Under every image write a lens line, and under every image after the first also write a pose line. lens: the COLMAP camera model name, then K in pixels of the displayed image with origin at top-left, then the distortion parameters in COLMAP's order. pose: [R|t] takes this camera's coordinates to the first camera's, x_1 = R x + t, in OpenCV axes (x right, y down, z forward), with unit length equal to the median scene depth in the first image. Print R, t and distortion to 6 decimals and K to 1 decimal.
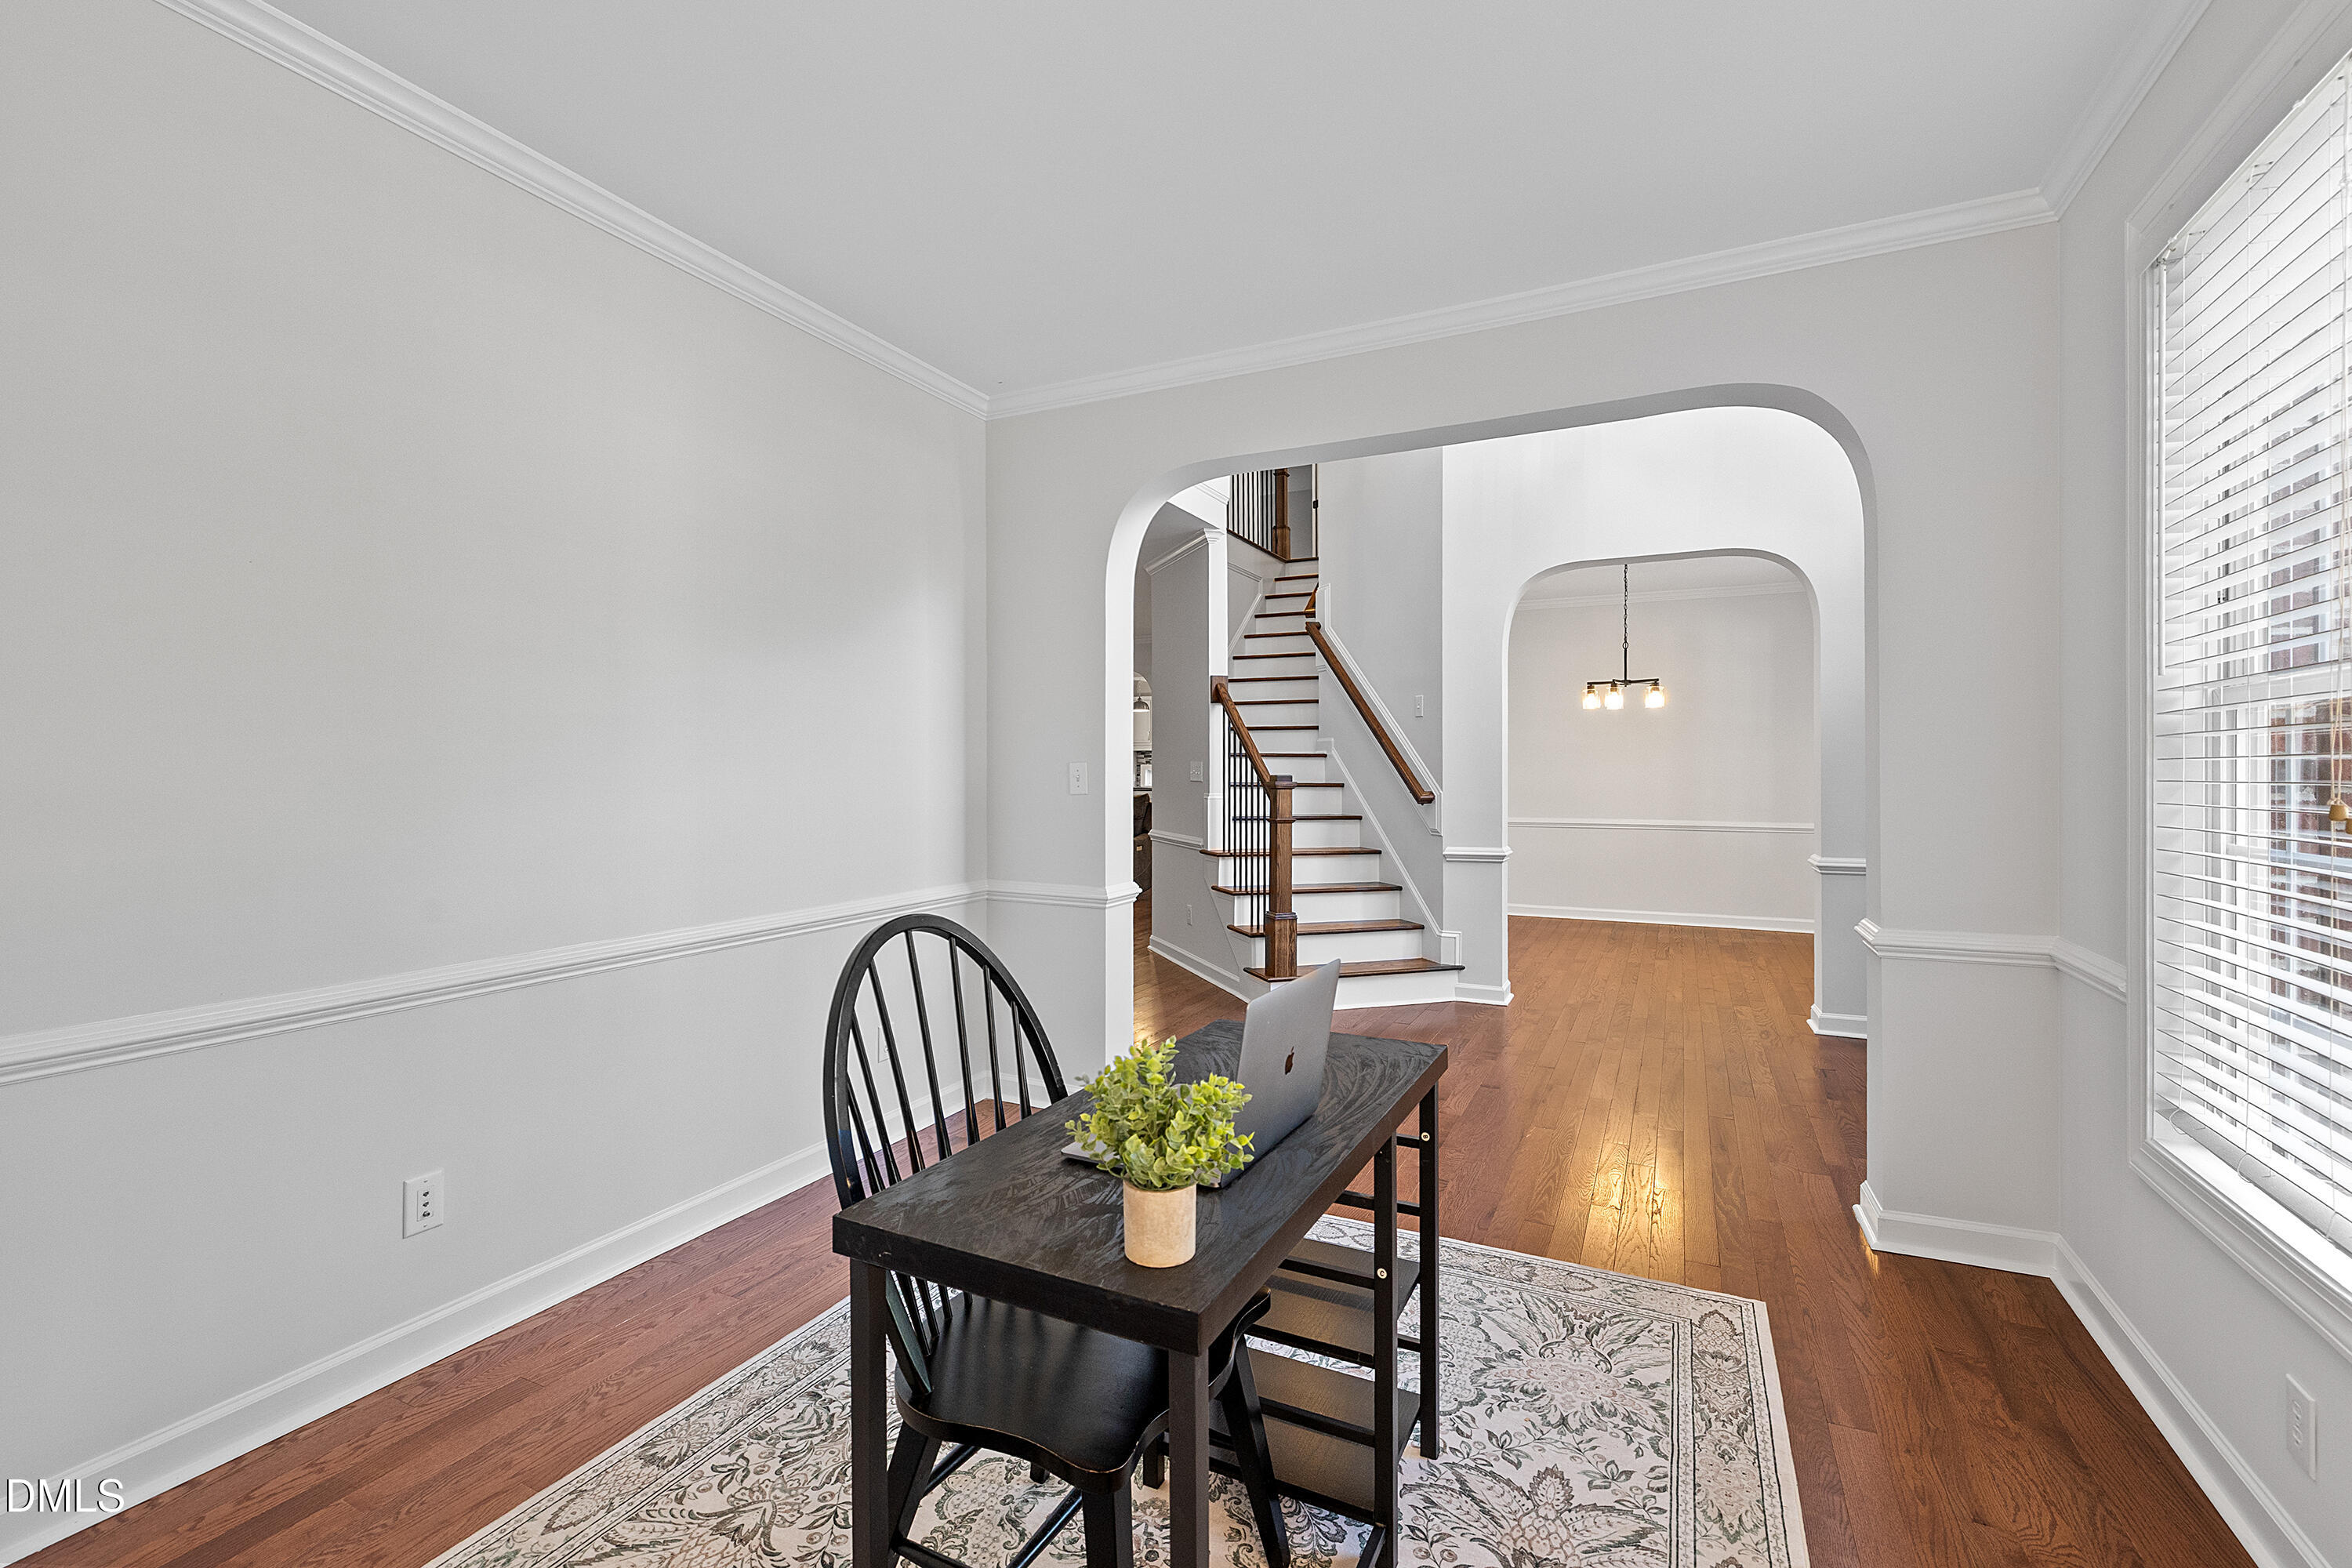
lens RADIAL K [[1006.2, 0, 1174.0], [0, 1006.2, 770.8], [0, 0, 1]] dist [-0.000490, 0.000107]
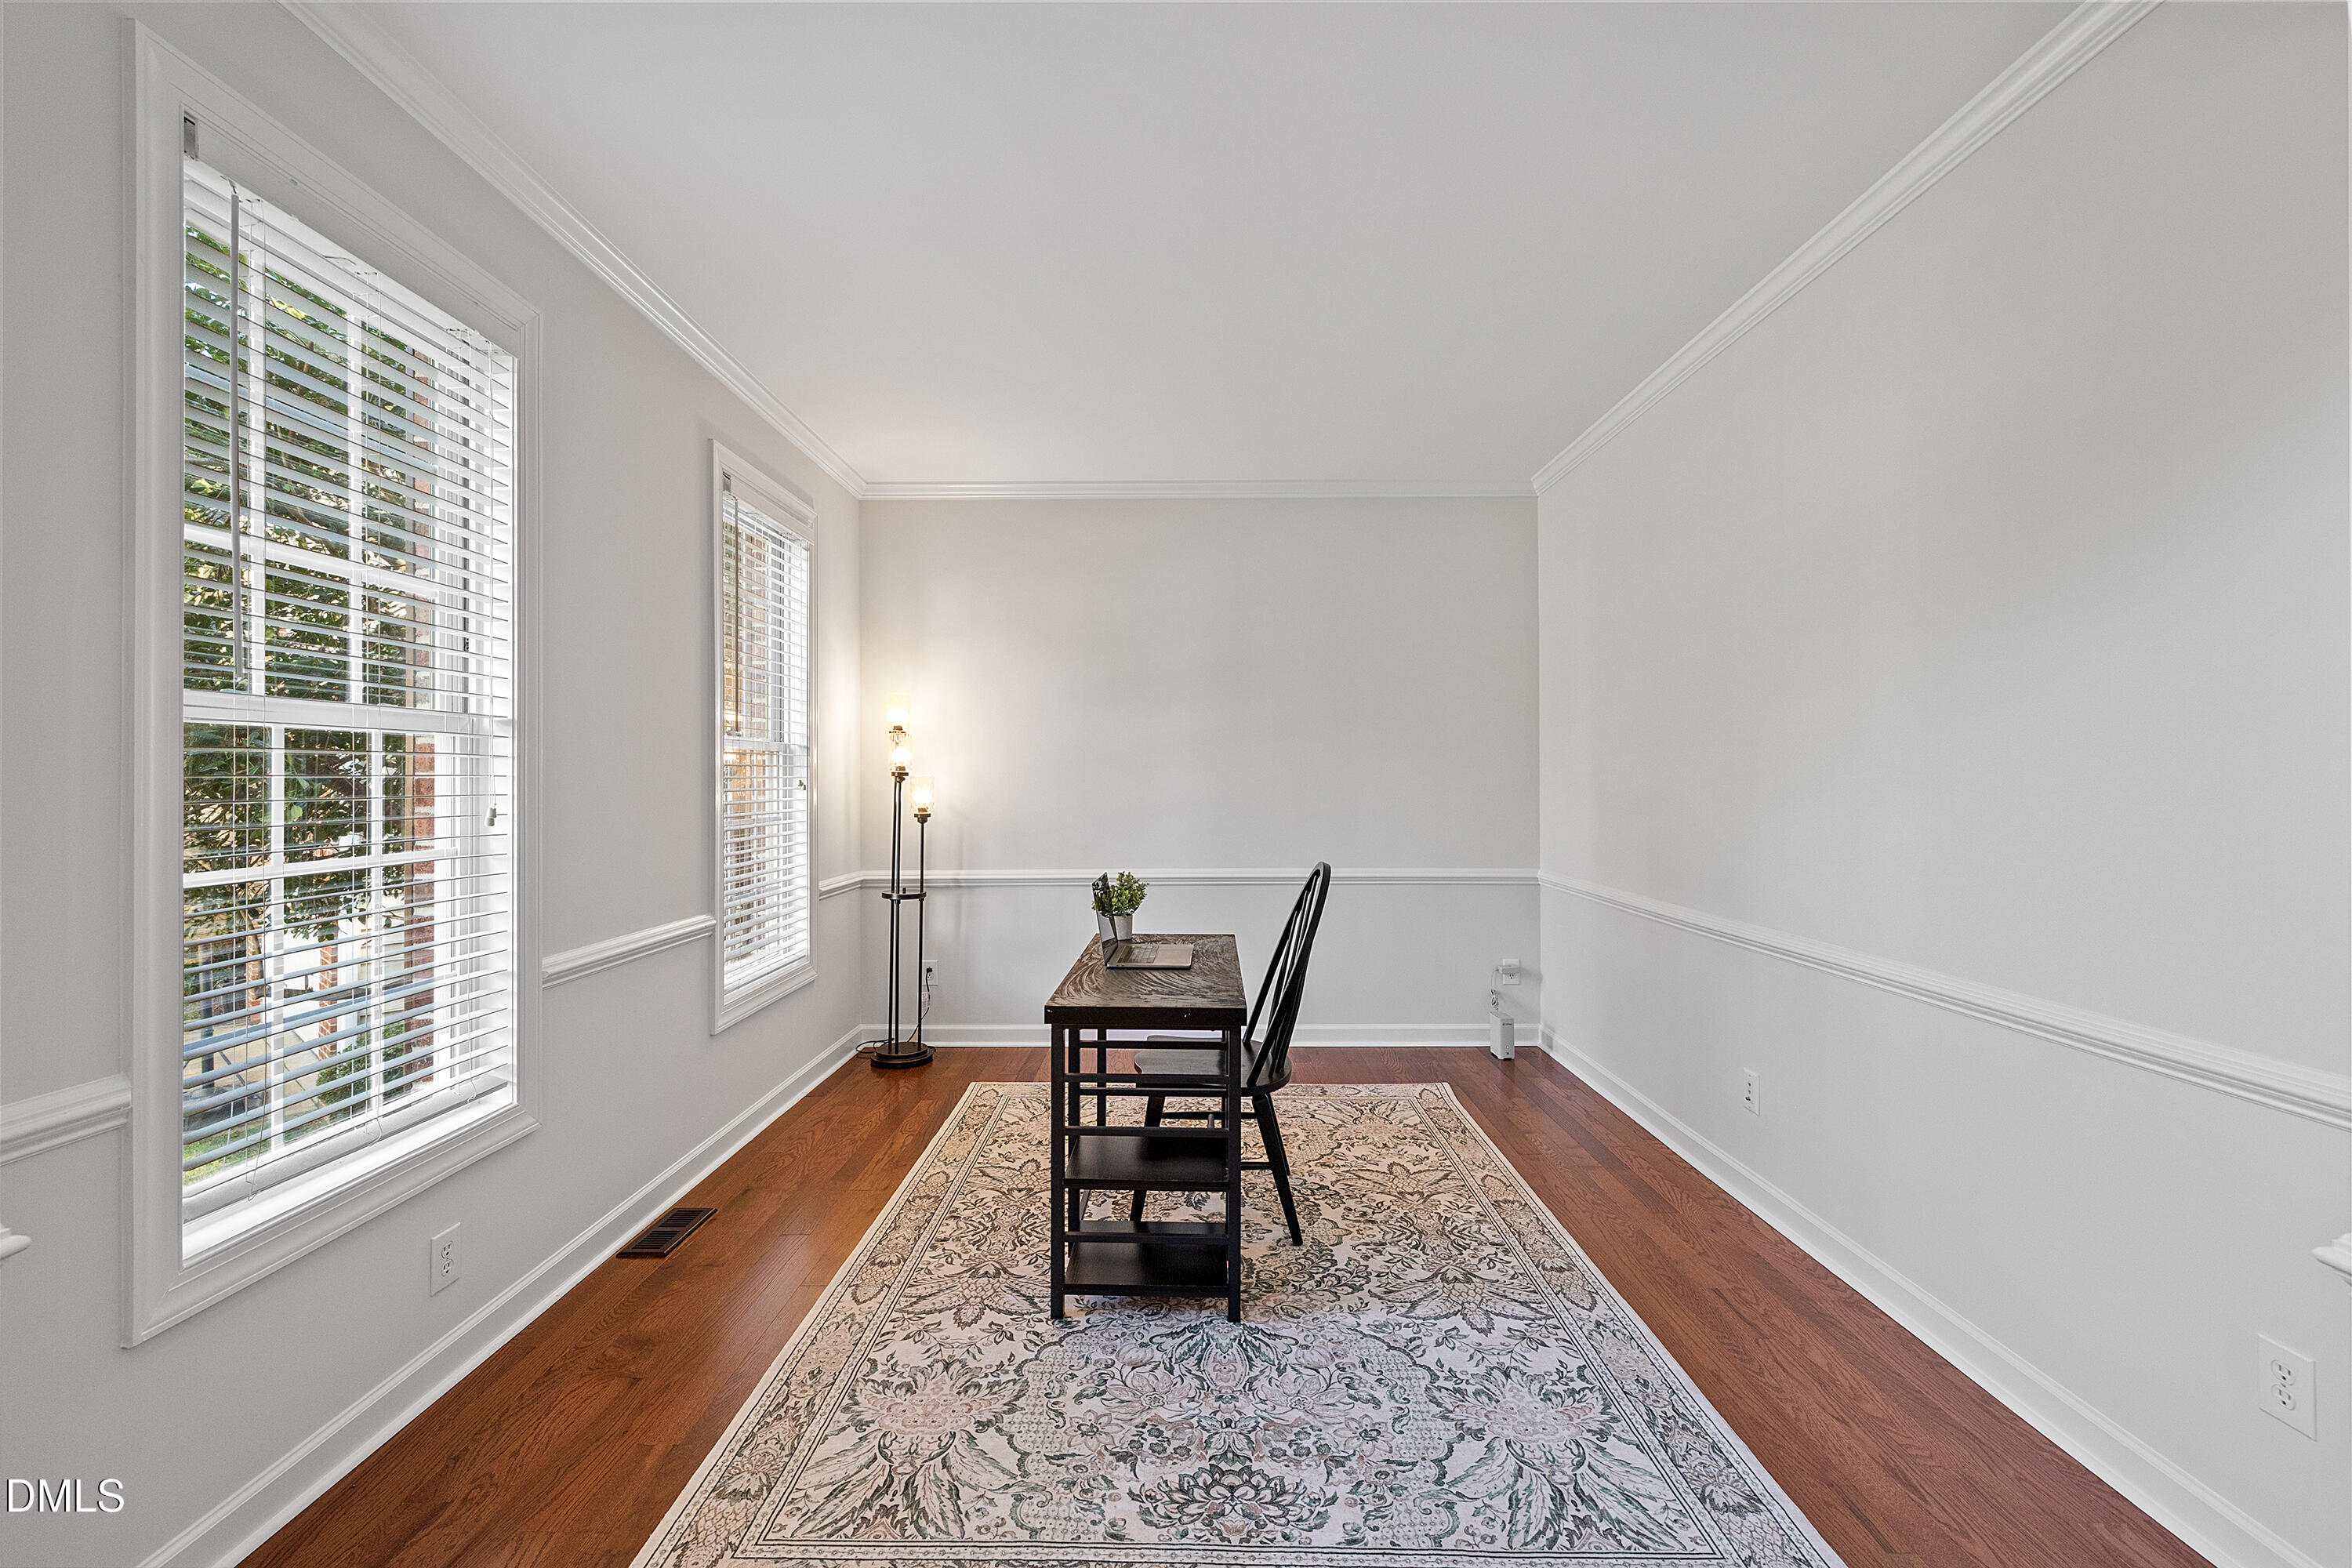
lens RADIAL K [[974.8, 0, 1176.0], [0, 974.8, 784.0], [0, 0, 1]] dist [-0.000484, -0.000015]
pose [[-0.899845, 0.003427, -0.436197, 0.606591], [0.002184, 0.999992, 0.003351, -0.003582], [0.436205, 0.002062, -0.899845, 2.010507]]
